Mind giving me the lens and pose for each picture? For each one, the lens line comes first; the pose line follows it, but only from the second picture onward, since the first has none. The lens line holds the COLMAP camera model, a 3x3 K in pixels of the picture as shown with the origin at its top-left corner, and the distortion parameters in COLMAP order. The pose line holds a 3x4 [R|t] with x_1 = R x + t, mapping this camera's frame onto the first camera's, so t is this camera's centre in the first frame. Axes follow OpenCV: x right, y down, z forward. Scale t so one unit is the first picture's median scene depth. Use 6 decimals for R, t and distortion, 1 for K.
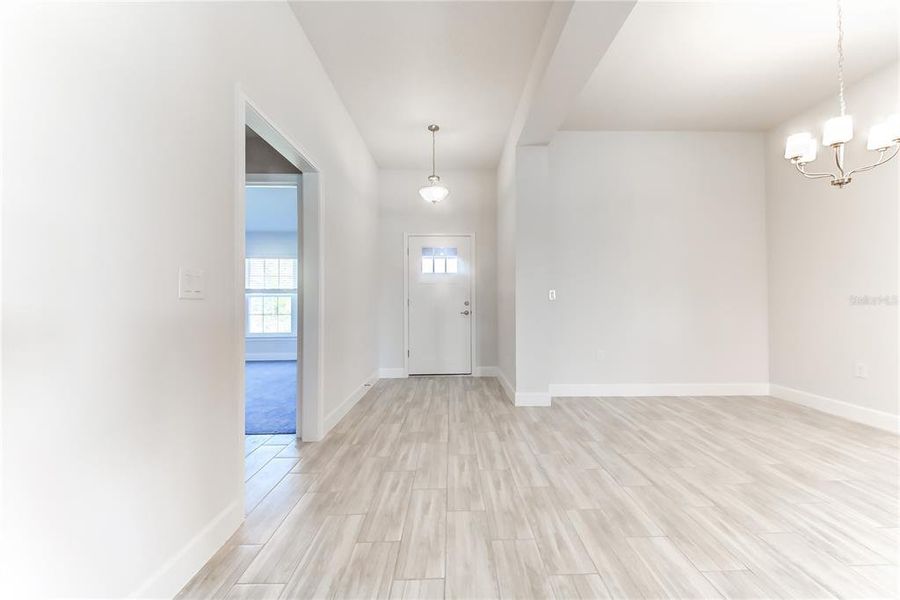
lens RADIAL K [[326.2, 0, 455.0], [0, 326.2, 297.5], [0, 0, 1]] dist [0.000394, -0.006059]
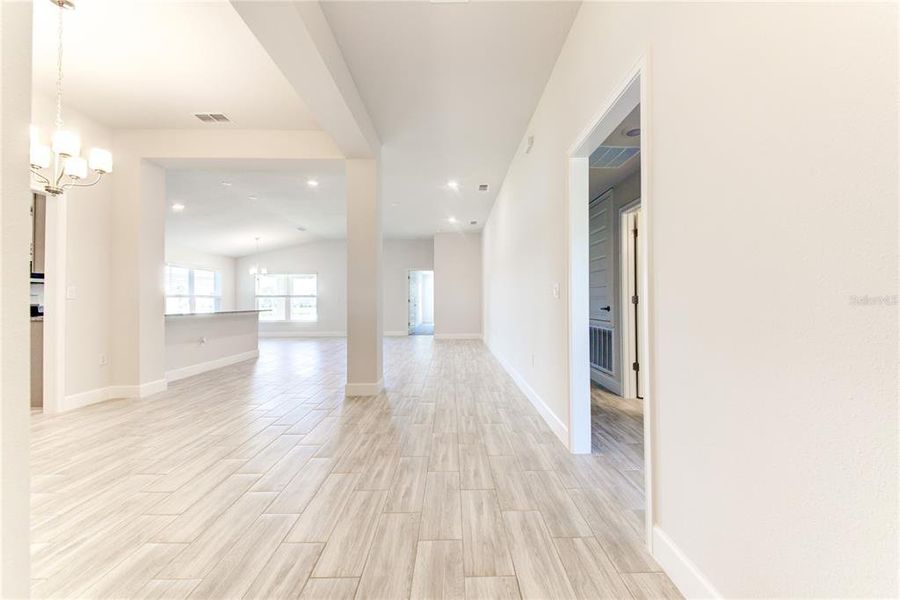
lens RADIAL K [[326.2, 0, 455.0], [0, 326.2, 297.5], [0, 0, 1]] dist [0.000394, -0.006059]
pose [[-0.999968, 0.007941, -0.001342, -0.115191], [0.007972, 0.999646, -0.025366, 0.031395], [0.001140, -0.025375, -0.999677, 2.015652]]
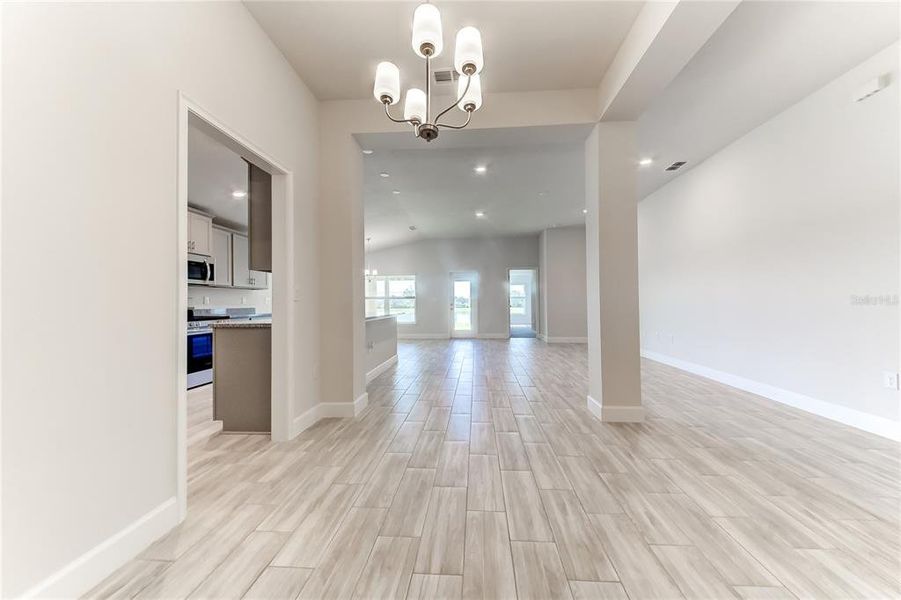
lens RADIAL K [[312.8, 0, 450.5], [0, 312.8, 300.0], [0, 0, 1]] dist [0.001465, -0.000099]
pose [[-0.995178, 0.015170, 0.096910, 1.077648], [0.012837, 0.999614, -0.024655, 0.020948], [-0.097247, -0.023292, -0.994988, 1.619522]]
